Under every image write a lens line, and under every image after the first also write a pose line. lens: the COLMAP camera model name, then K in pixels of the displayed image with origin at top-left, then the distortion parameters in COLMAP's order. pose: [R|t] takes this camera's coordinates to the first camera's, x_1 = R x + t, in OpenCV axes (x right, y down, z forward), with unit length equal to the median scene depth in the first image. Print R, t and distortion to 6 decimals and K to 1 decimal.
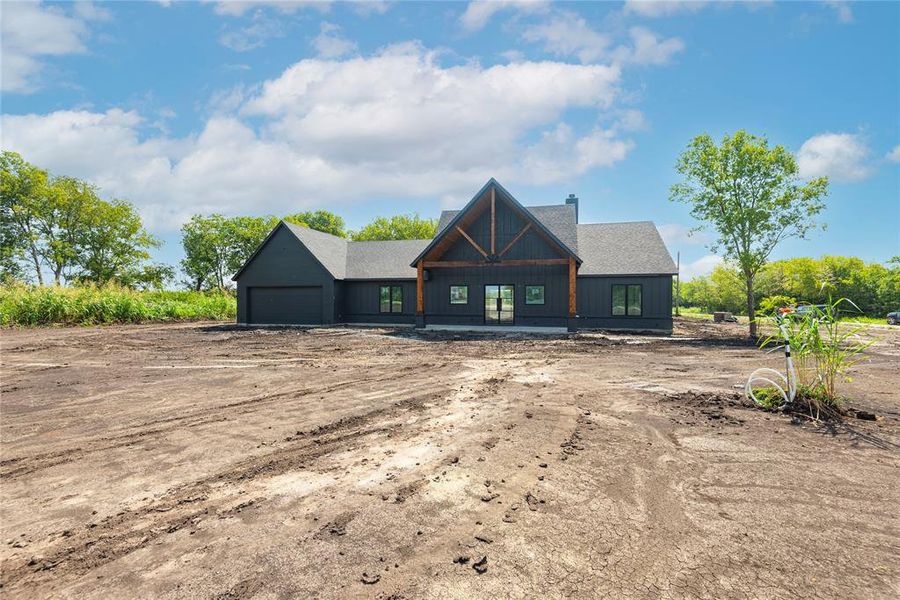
lens RADIAL K [[405.8, 0, 450.0], [0, 405.8, 300.0], [0, 0, 1]] dist [0.032637, -0.023197]
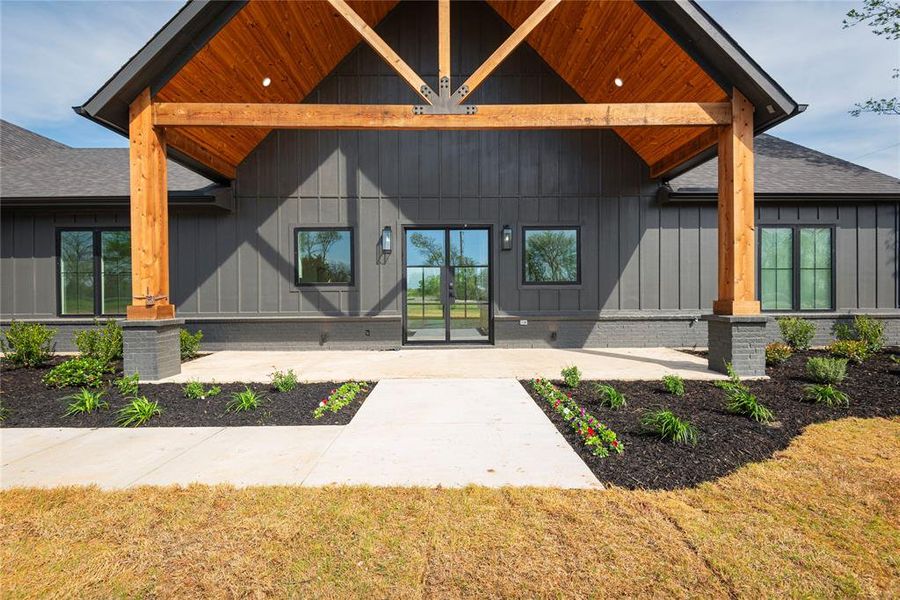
lens RADIAL K [[405.8, 0, 450.0], [0, 405.8, 300.0], [0, 0, 1]] dist [0.032637, -0.023197]
pose [[0.965716, -0.012009, 0.259325, 0.035400], [0.009980, 0.999908, 0.009136, 0.021522], [-0.259411, -0.006234, 0.965747, 0.670177]]
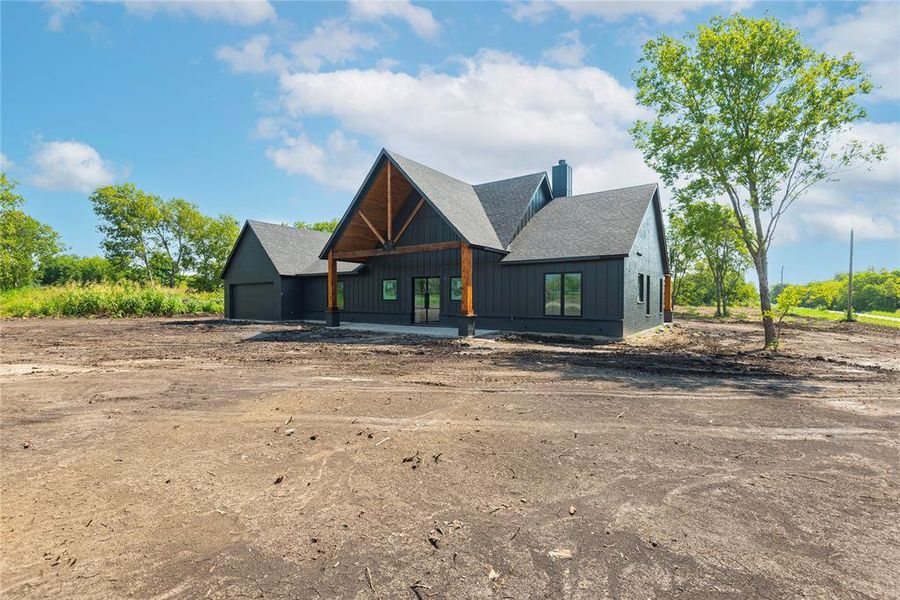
lens RADIAL K [[405.8, 0, 450.0], [0, 405.8, 300.0], [0, 0, 1]] dist [0.032637, -0.023197]
pose [[0.930616, -0.001134, -0.365996, 0.473541], [0.002535, 0.999991, 0.003347, 0.007659], [0.365989, -0.004043, 0.930610, 0.237532]]
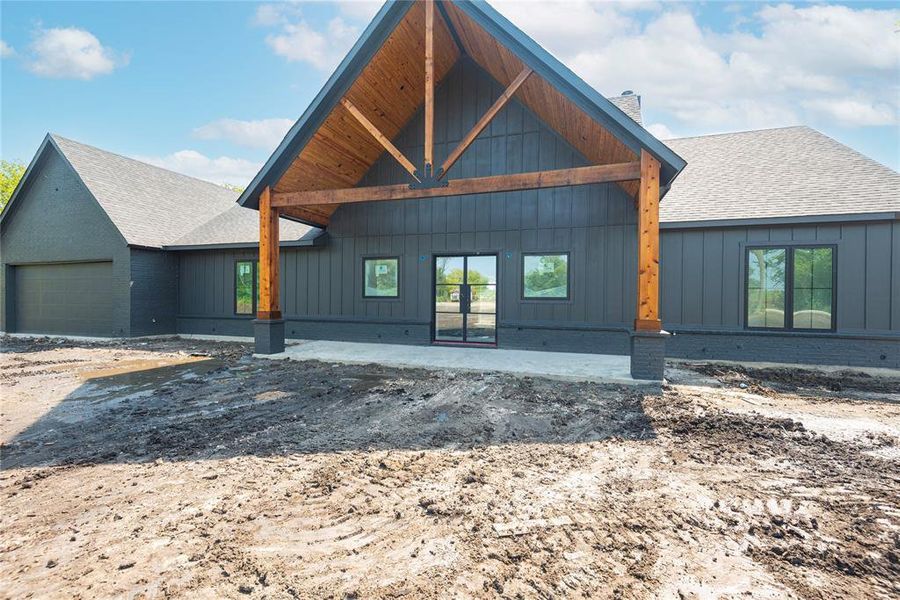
lens RADIAL K [[405.8, 0, 450.0], [0, 405.8, 300.0], [0, 0, 1]] dist [0.032637, -0.023197]
pose [[0.997496, 0.004859, -0.070557, 0.137023], [-0.004273, 0.999955, 0.008455, 0.009701], [0.070595, -0.008132, 0.997472, 0.553588]]
